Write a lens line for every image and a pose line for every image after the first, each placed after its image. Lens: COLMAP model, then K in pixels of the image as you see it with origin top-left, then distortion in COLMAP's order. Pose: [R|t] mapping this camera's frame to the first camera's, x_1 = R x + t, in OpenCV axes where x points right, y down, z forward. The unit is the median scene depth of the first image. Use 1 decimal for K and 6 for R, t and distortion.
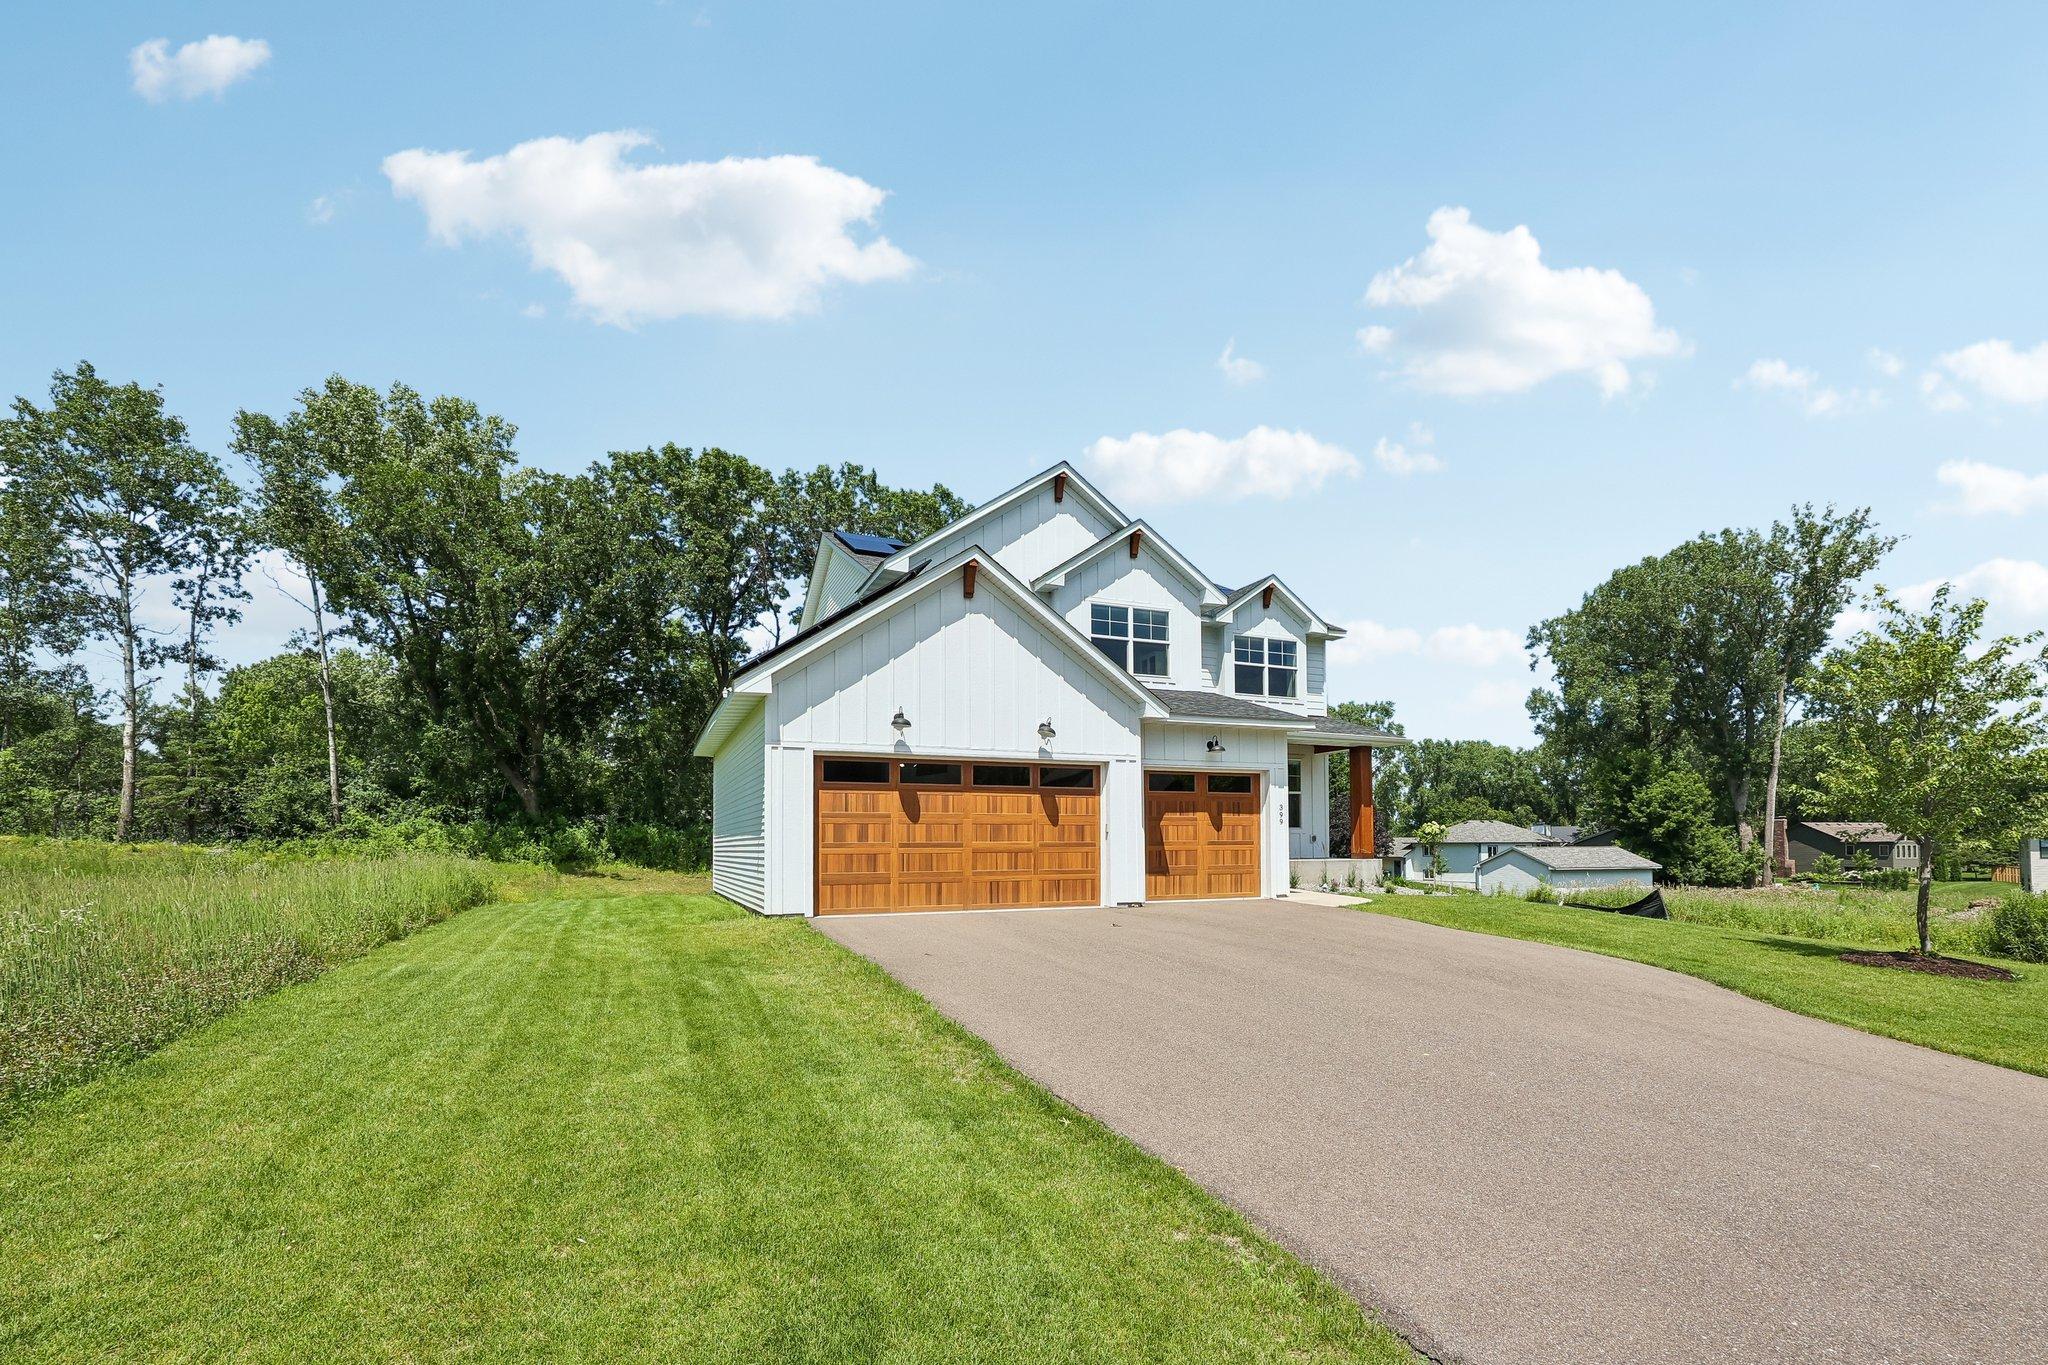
lens RADIAL K [[907.2, 0, 1012.9], [0, 907.2, 811.4], [0, 0, 1]] dist [0.000674, -0.000157]
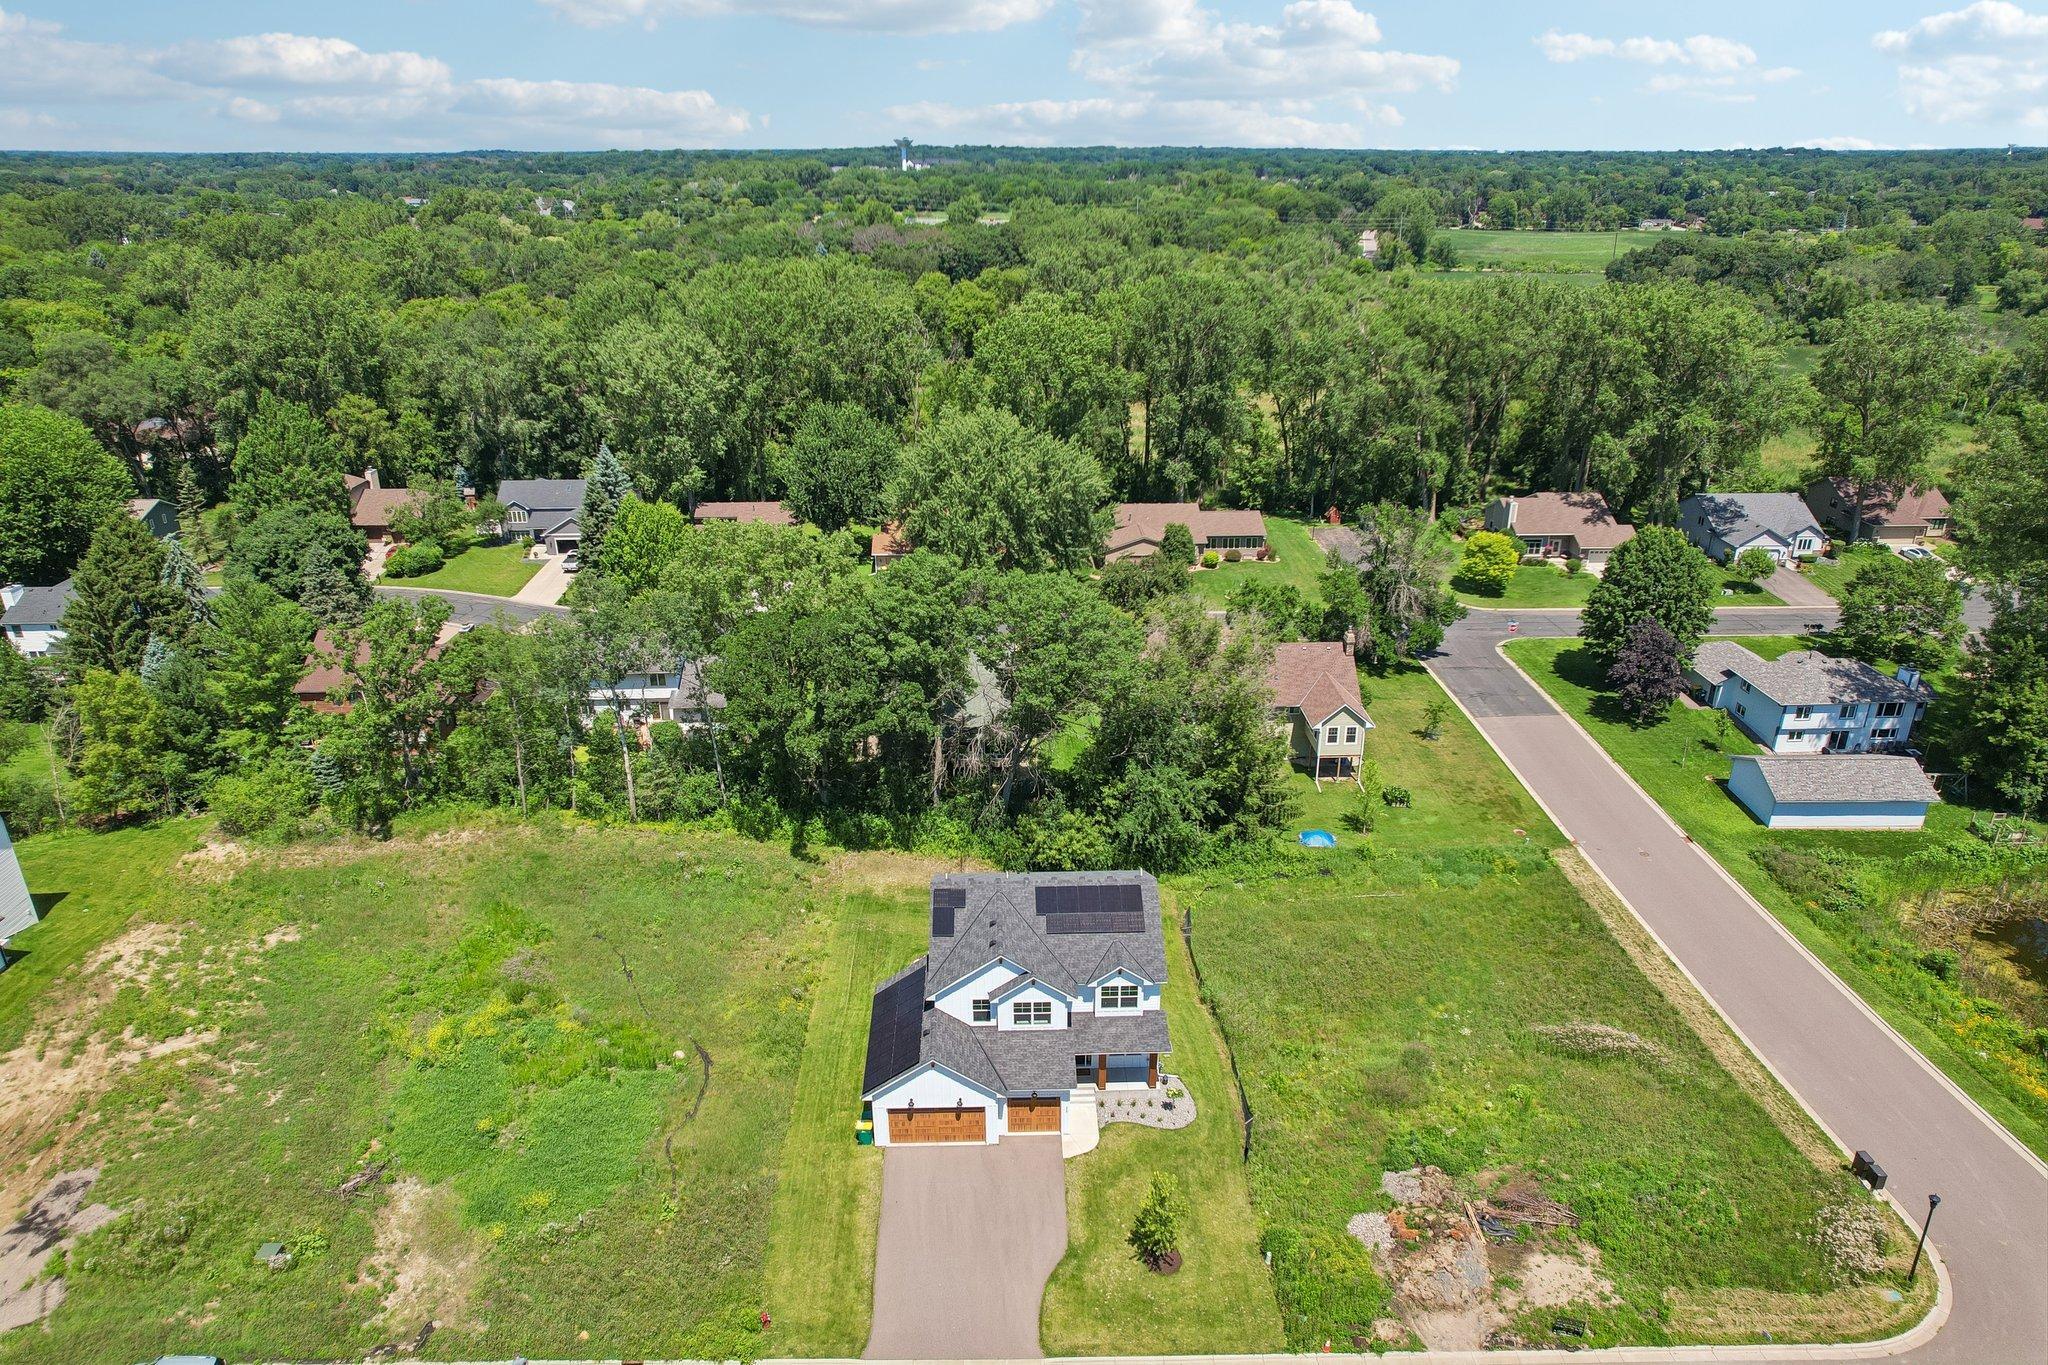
lens RADIAL K [[1335.3, 0, 1024.0], [0, 1335.3, 682.5], [0, 0, 1]] dist [-0.047143, 0.001285]
pose [[0.934535, 0.144572, -0.325183, 1.194866], [0.004916, 0.908432, 0.418004, -2.604006], [0.355839, -0.392237, 0.848250, -1.742908]]
